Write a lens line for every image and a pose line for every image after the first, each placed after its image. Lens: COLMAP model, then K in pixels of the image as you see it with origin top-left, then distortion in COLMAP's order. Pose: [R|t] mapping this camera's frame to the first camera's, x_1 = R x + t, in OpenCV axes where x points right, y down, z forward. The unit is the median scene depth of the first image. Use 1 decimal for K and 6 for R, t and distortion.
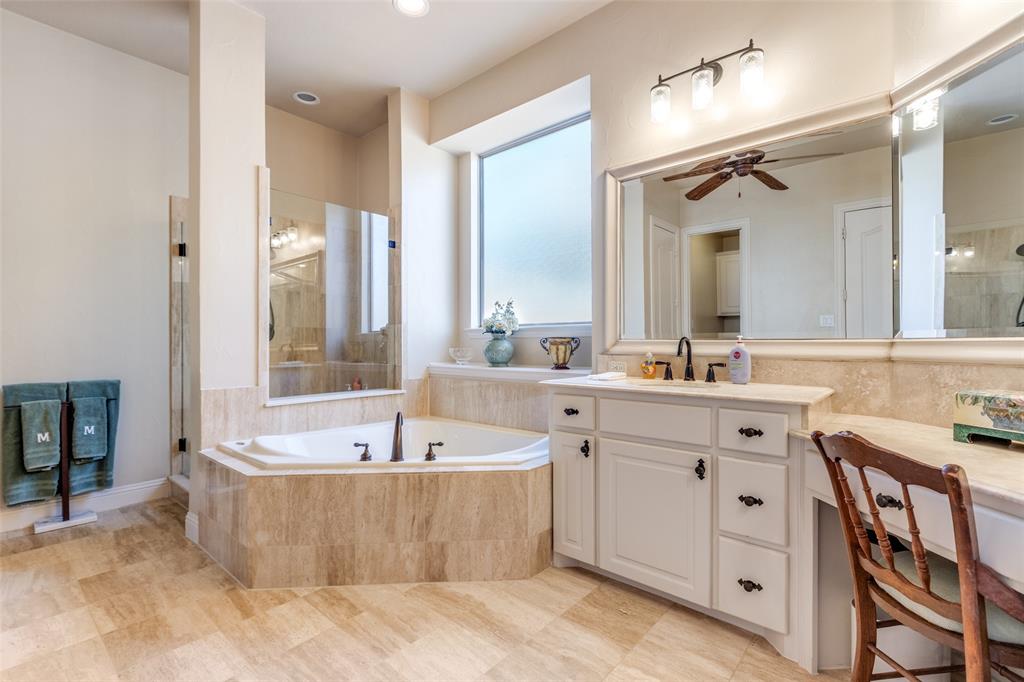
lens RADIAL K [[466.6, 0, 512.9], [0, 466.6, 343.7], [0, 0, 1]] dist [0.002135, -0.000473]
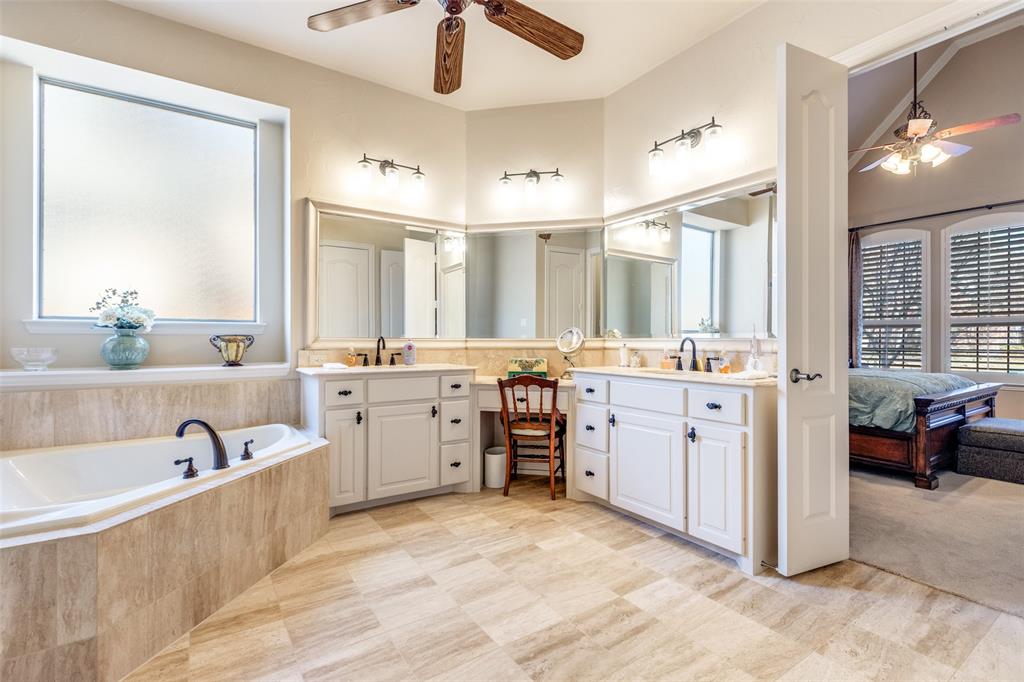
lens RADIAL K [[466.6, 0, 510.3], [0, 466.6, 341.0], [0, 0, 1]] dist [0.002135, -0.000473]
pose [[0.252333, -0.000565, 0.967640, -1.078327], [0.000664, 1.000000, 0.000411, -0.000417], [-0.967640, 0.000539, 0.252334, 0.231896]]
